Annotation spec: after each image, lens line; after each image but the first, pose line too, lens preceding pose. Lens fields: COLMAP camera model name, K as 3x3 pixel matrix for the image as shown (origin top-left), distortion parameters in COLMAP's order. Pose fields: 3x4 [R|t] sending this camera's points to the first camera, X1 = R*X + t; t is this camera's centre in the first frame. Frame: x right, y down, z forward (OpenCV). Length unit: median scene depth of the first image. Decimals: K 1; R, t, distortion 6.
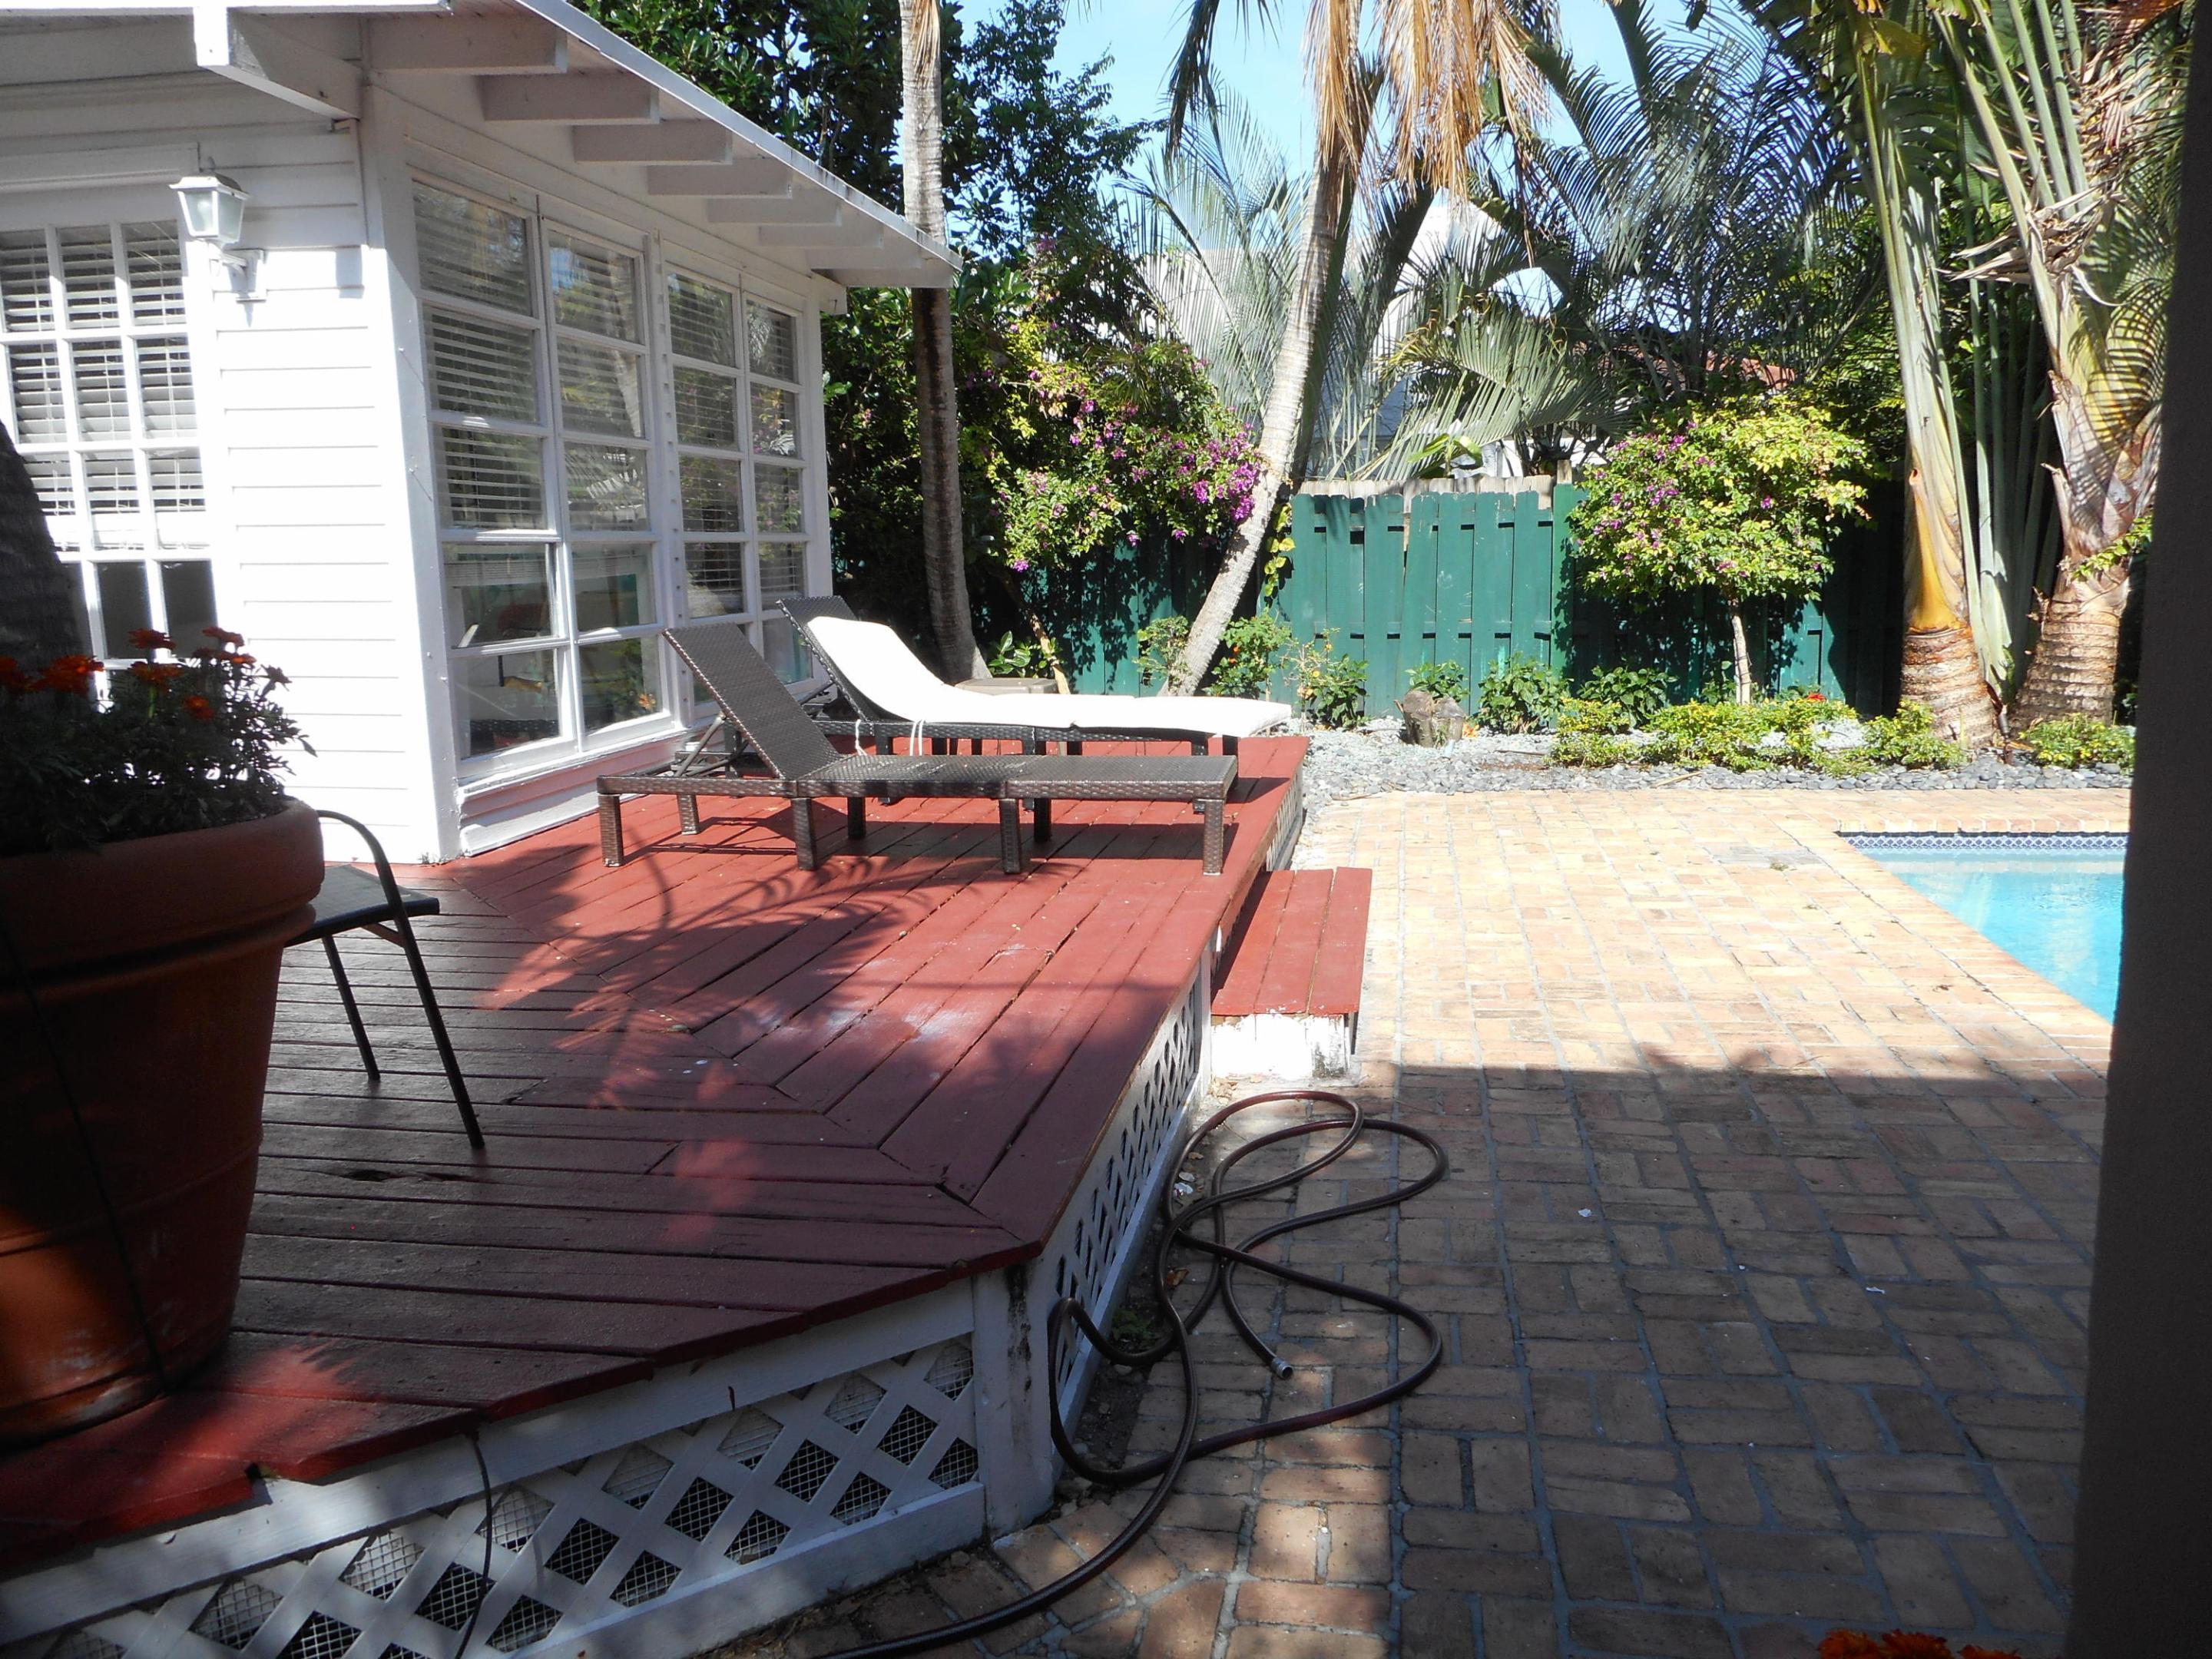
lens RADIAL K [[1675.8, 0, 1199.6], [0, 1675.8, 773.3], [0, 0, 1]] dist [-0.005979, 0.002971]
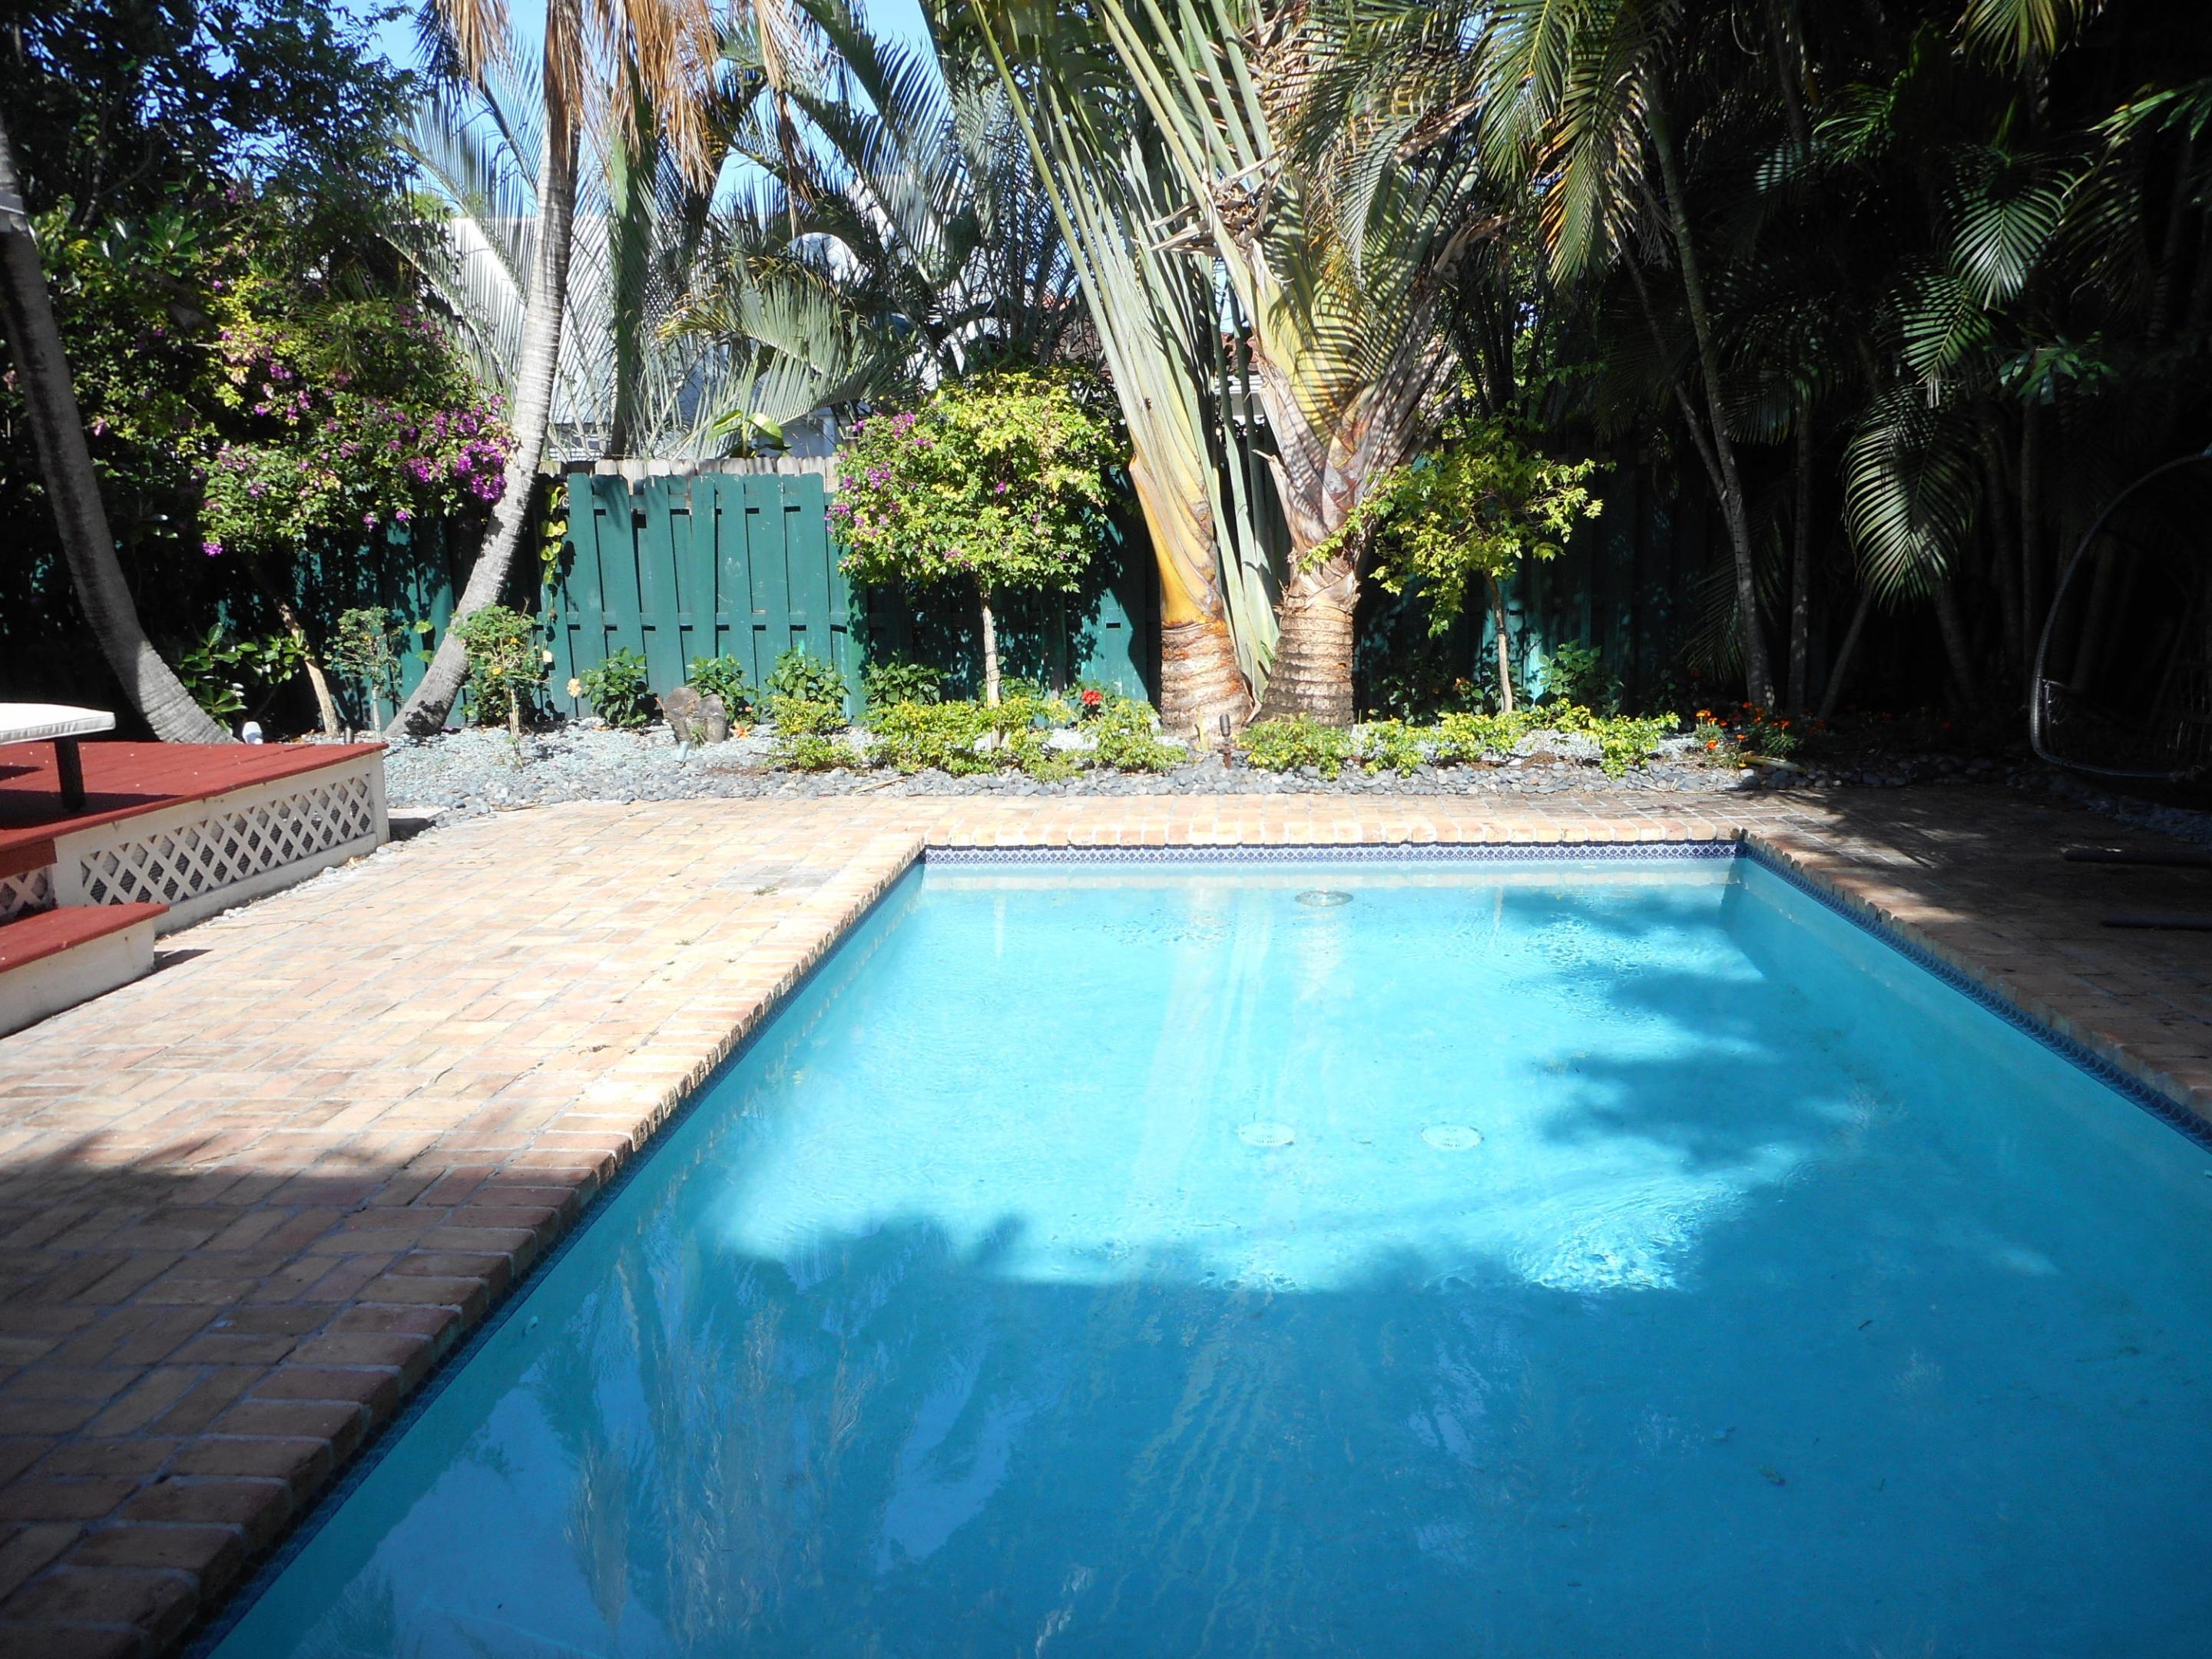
lens RADIAL K [[1647.3, 0, 1194.8], [0, 1647.3, 836.2], [0, 0, 1]] dist [-0.012720, 0.000085]
pose [[0.996010, -0.008346, 0.088854, 0.365024], [0.003812, 0.998688, 0.051073, -0.013557], [-0.089164, -0.050531, 0.994734, 0.067305]]
